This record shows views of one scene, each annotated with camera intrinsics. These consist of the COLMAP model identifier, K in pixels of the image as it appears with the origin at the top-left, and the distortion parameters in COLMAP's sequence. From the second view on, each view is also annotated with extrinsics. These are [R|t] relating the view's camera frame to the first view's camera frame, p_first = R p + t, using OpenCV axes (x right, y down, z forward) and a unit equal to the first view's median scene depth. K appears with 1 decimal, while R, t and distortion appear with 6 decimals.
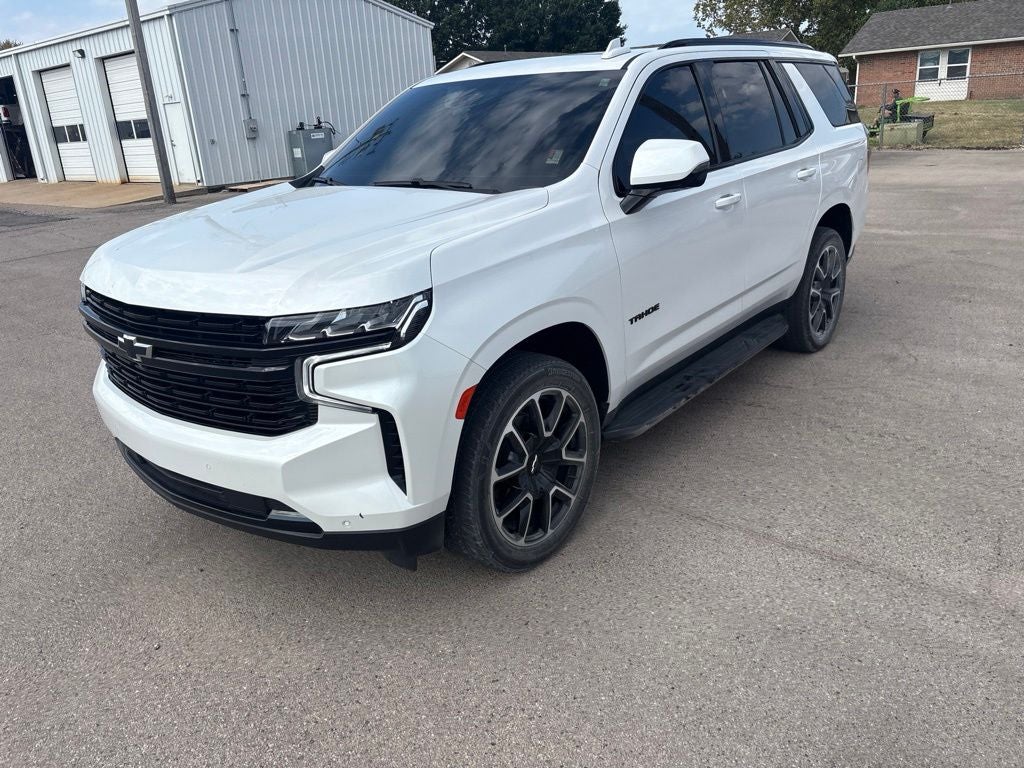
lens RADIAL K [[766.6, 0, 513.5], [0, 766.6, 371.2], [0, 0, 1]] dist [0.065871, -0.073996]
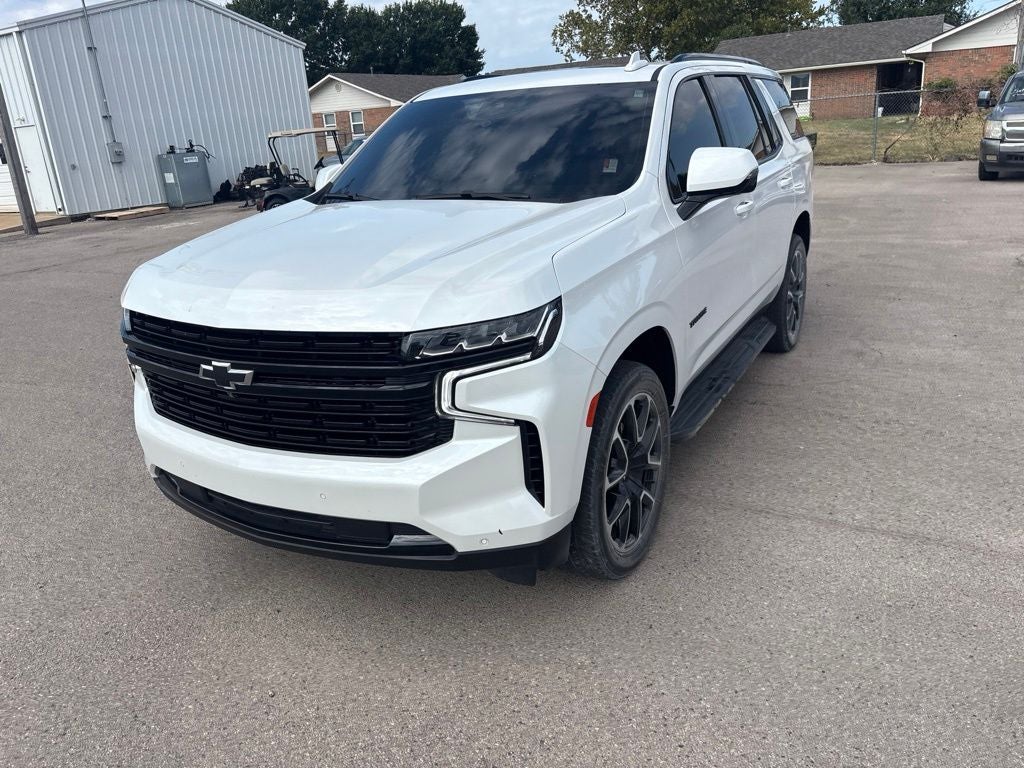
lens RADIAL K [[765.3, 0, 512.0], [0, 765.3, 384.0], [0, 0, 1]] dist [0.067297, -0.069929]
pose [[0.985351, -0.058923, 0.160037, -0.244738], [0.060791, 0.998127, -0.006798, 0.005948], [-0.159337, 0.016427, 0.987088, 0.027070]]
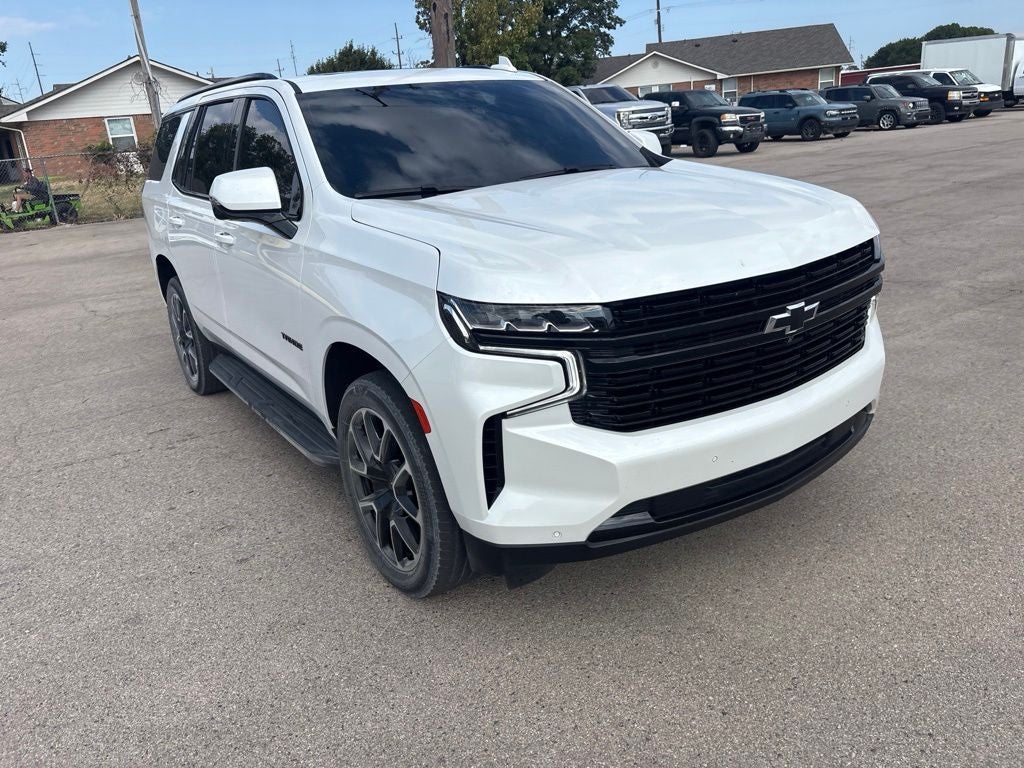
lens RADIAL K [[775.8, 0, 520.8], [0, 775.8, 380.7], [0, 0, 1]] dist [0.064104, -0.079431]
pose [[0.286331, -0.265972, 0.920475, -1.157998], [0.368702, 0.917305, 0.150365, -0.174390], [-0.884349, 0.296327, 0.360717, 0.789071]]
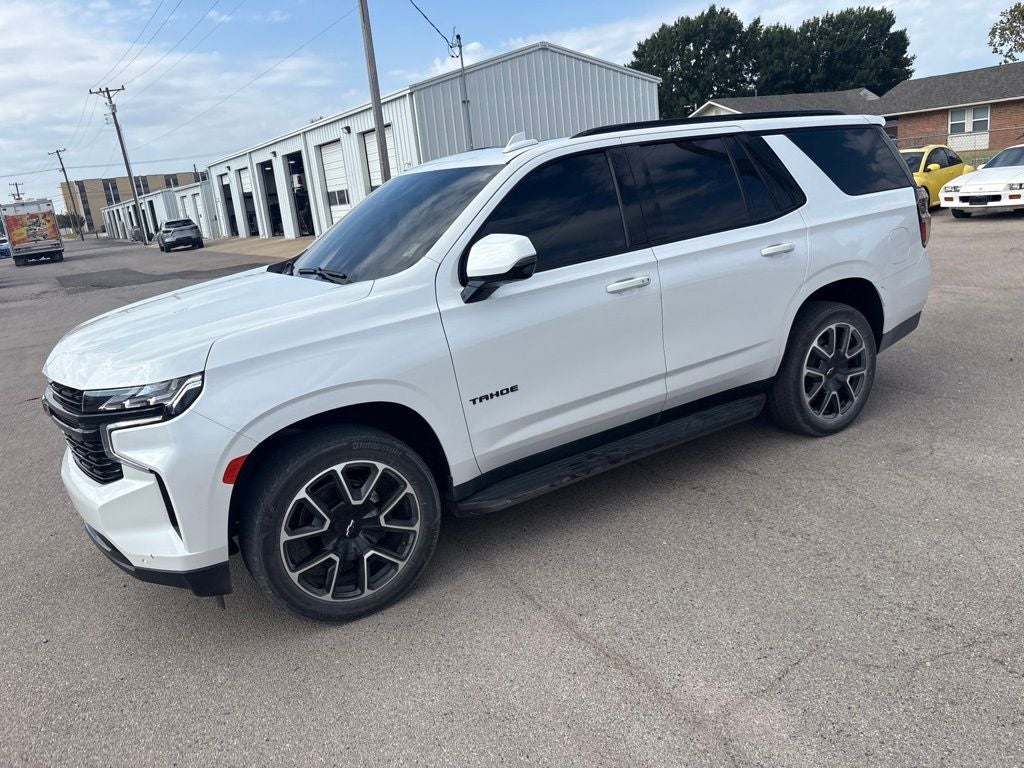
lens RADIAL K [[775.8, 0, 520.8], [0, 775.8, 380.7], [0, 0, 1]] dist [0.064104, -0.079431]
pose [[0.947863, 0.044110, -0.315609, 0.540914], [-0.059347, 0.997482, -0.038824, -0.054957], [0.313102, 0.055530, 0.948095, 0.003204]]
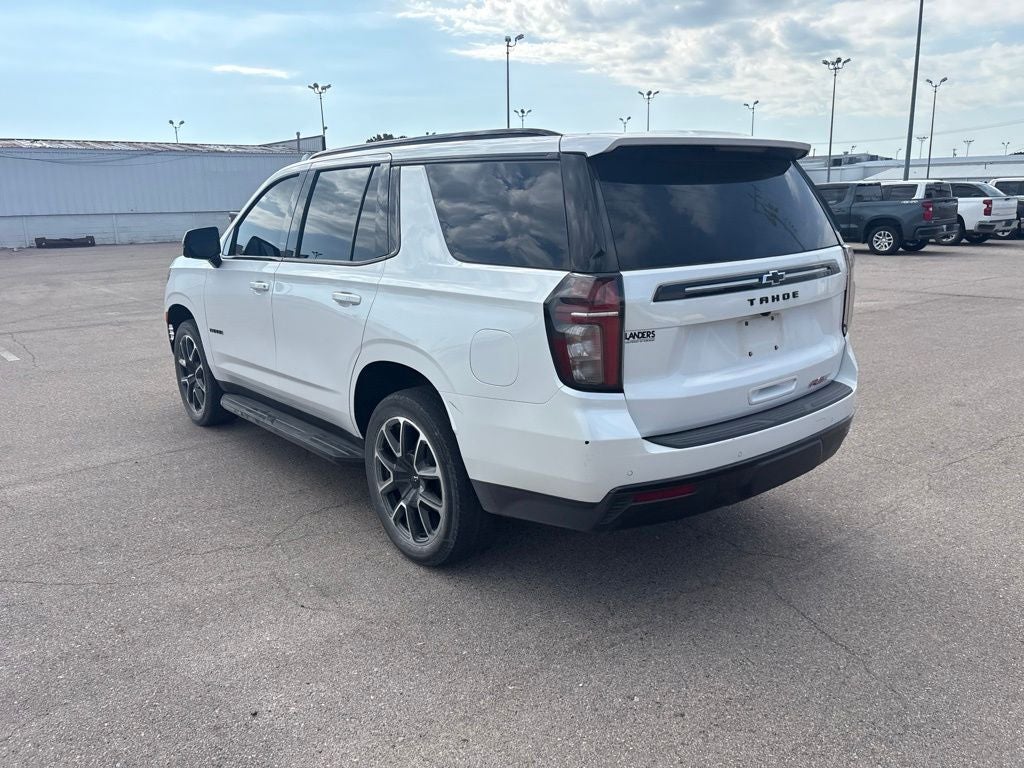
lens RADIAL K [[775.1, 0, 512.0], [0, 775.1, 384.0], [0, 0, 1]] dist [0.053954, -0.074817]
pose [[-0.205268, 0.275703, -0.939070, 1.604819], [-0.296102, 0.897041, 0.328088, -0.693301], [0.932839, 0.345407, -0.102498, 1.777247]]
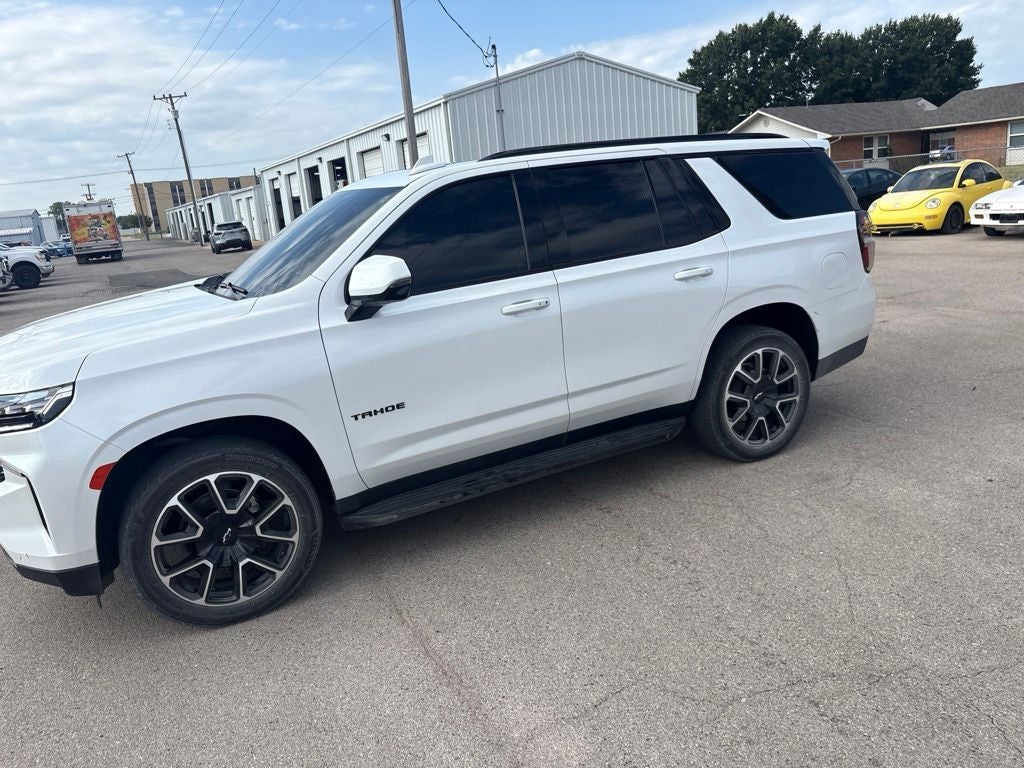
lens RADIAL K [[775.1, 0, 512.0], [0, 775.1, 384.0], [0, 0, 1]] dist [0.053954, -0.074817]
pose [[0.920369, 0.072547, -0.384263, 0.760348], [-0.093526, 0.994960, -0.036166, -0.091568], [0.379703, 0.069224, 0.922515, 0.065692]]
